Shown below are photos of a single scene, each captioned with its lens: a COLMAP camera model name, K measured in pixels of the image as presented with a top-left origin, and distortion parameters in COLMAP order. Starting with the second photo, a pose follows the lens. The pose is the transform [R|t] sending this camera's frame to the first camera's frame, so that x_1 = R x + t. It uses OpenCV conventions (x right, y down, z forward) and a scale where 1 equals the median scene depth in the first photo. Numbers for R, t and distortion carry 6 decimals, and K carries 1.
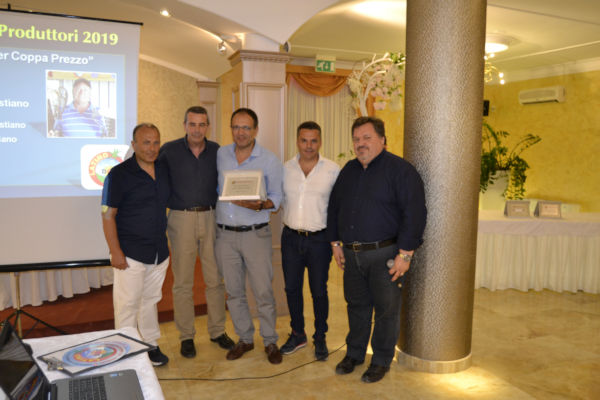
lens RADIAL K [[510.8, 0, 303.2], [0, 510.8, 197.4], [0, 0, 1]] dist [-0.072231, 0.010642]
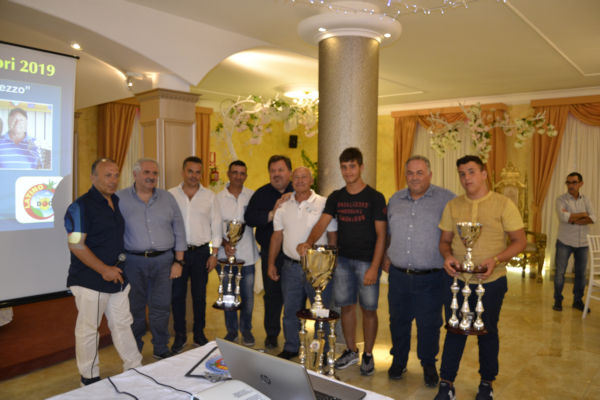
lens RADIAL K [[474.5, 0, 303.7], [0, 474.5, 198.5], [0, 0, 1]] dist [-0.041793, -0.003193]
pose [[0.894023, -0.026341, 0.447246, -0.292226], [0.045982, 0.998393, -0.033115, -0.006748], [-0.445655, 0.050171, 0.893798, -0.030898]]
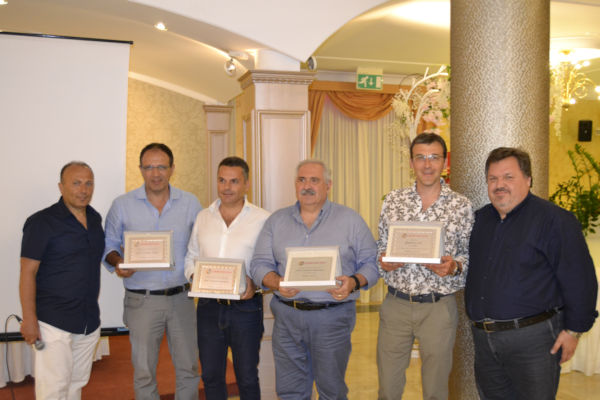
lens RADIAL K [[691.8, 0, 300.0], [0, 691.8, 200.0], [0, 0, 1]] dist [-0.060097, 0.019927]
pose [[0.996886, -0.008432, -0.078407, 0.036498], [0.002507, 0.997154, -0.075354, 0.000548], [0.078819, 0.074923, 0.994069, -0.074952]]
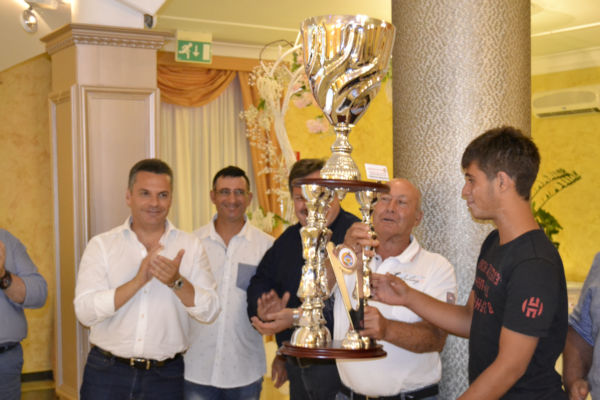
lens RADIAL K [[959.8, 0, 300.6], [0, 959.8, 198.9], [0, 0, 1]] dist [-0.010566, -0.107756]
pose [[0.981235, -0.022134, 0.191542, -0.082085], [0.040345, 0.994968, -0.091709, -0.008308], [-0.188548, 0.097715, 0.977190, -0.001690]]
